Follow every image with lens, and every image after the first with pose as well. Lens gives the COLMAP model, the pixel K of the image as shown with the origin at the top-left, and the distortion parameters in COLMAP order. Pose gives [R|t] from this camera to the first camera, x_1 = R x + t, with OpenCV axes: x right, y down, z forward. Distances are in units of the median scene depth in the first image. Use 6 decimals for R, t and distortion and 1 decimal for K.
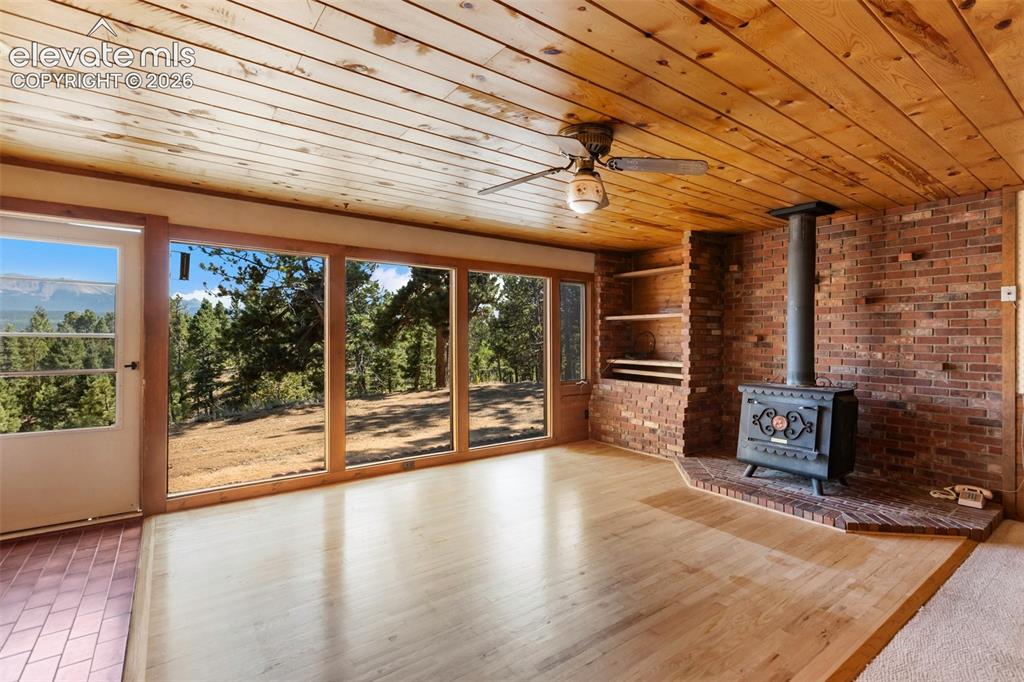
lens RADIAL K [[474.9, 0, 516.4], [0, 474.9, 338.3], [0, 0, 1]] dist [0.004651, -0.002803]
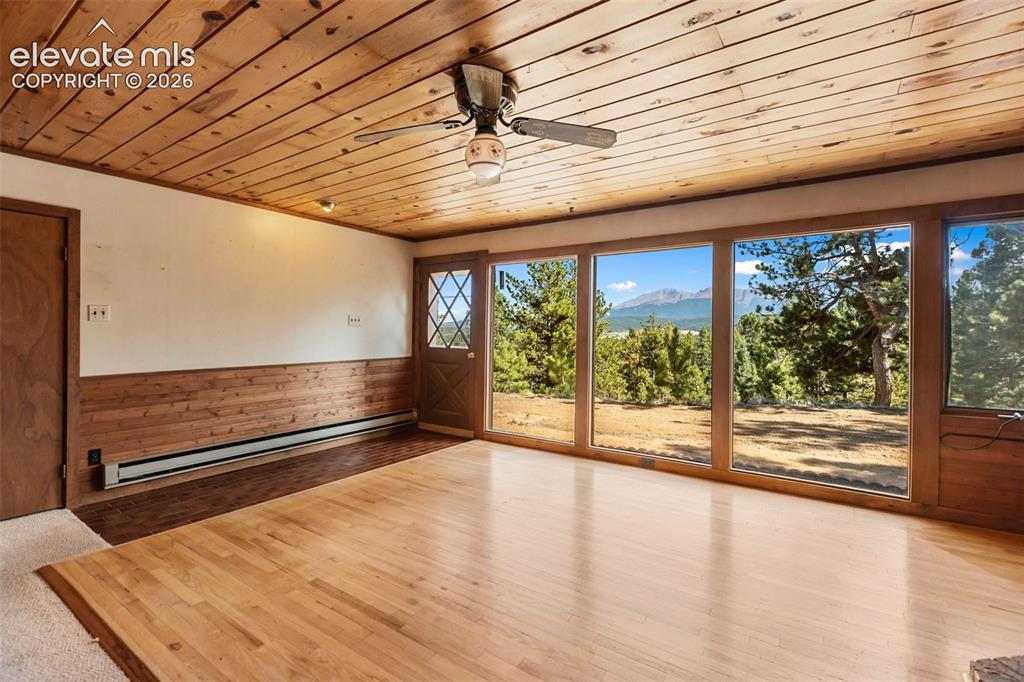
lens RADIAL K [[469.8, 0, 512.1], [0, 469.8, 334.4], [0, 0, 1]] dist [0.008257, -0.002631]
pose [[0.320676, 0.002308, -0.947186, 0.649944], [-0.008135, 0.999967, -0.000318, 0.017878], [0.947154, 0.007807, 0.320684, 0.508338]]
